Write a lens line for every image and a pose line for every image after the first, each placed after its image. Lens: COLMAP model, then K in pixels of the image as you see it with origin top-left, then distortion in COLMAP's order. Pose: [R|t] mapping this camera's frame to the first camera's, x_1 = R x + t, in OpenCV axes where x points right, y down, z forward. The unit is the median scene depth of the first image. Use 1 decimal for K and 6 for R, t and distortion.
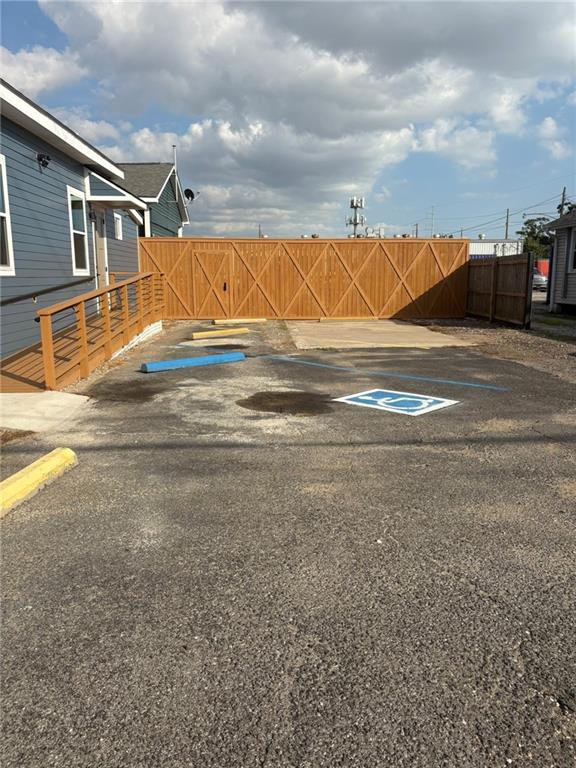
lens RADIAL K [[583.4, 0, 290.9], [0, 583.4, 381.5], [0, 0, 1]] dist [0.060484, -0.068114]
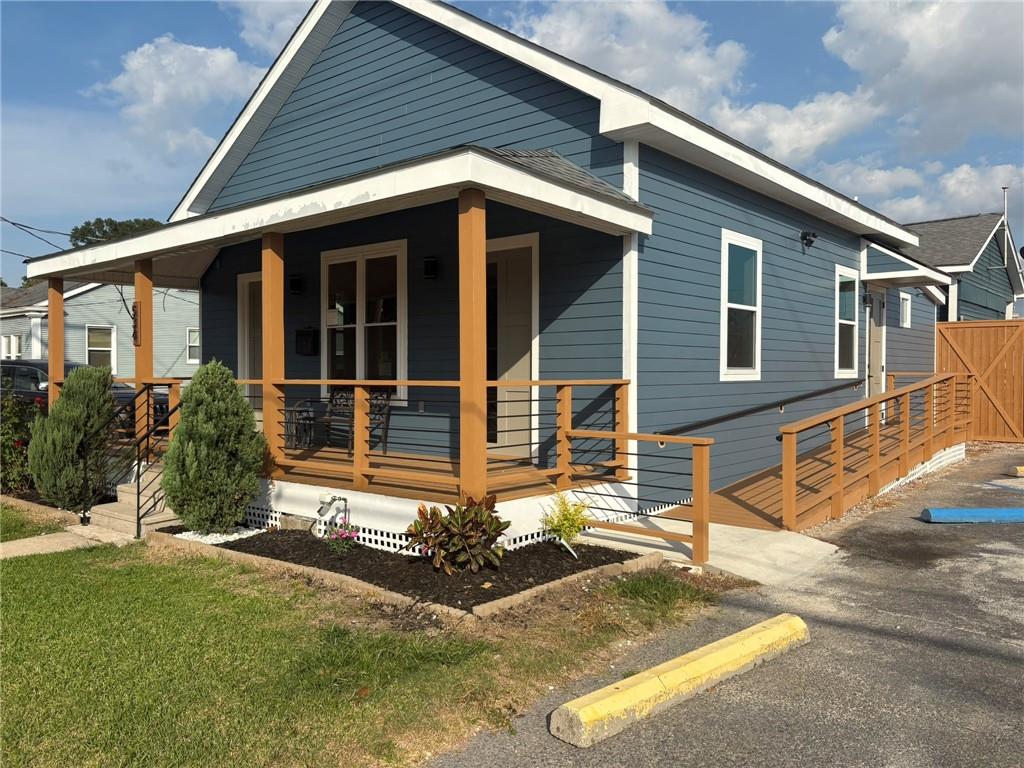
lens RADIAL K [[777.9, 0, 512.0], [0, 777.9, 384.0], [0, 0, 1]] dist [0.060484, -0.068114]
pose [[0.733828, 0.014266, -0.679186, 0.011584], [-0.123212, 0.985993, -0.112415, -0.008164], [0.668069, 0.166177, 0.725306, -0.009012]]
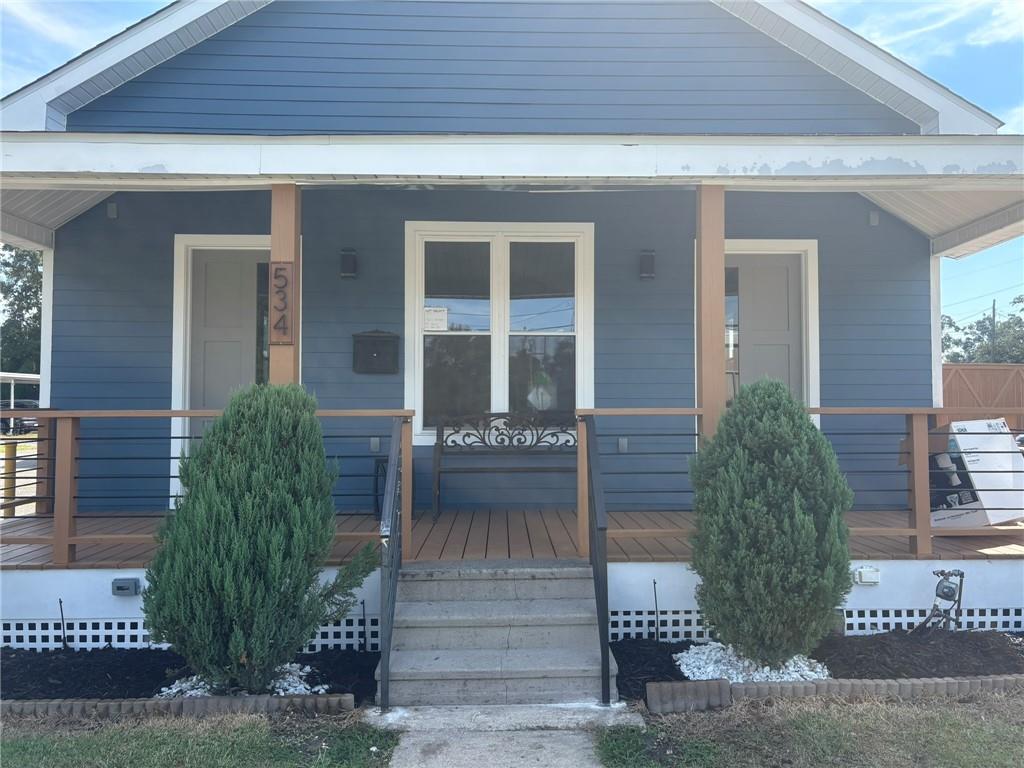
lens RADIAL K [[740.1, 0, 512.0], [0, 740.1, 384.0], [0, 0, 1]] dist [-0.004143, -0.001625]
pose [[0.999471, 0.007526, -0.031653, -0.673152], [-0.013685, 0.979873, -0.199153, 0.007149], [0.029517, 0.199481, 0.979457, -0.068951]]
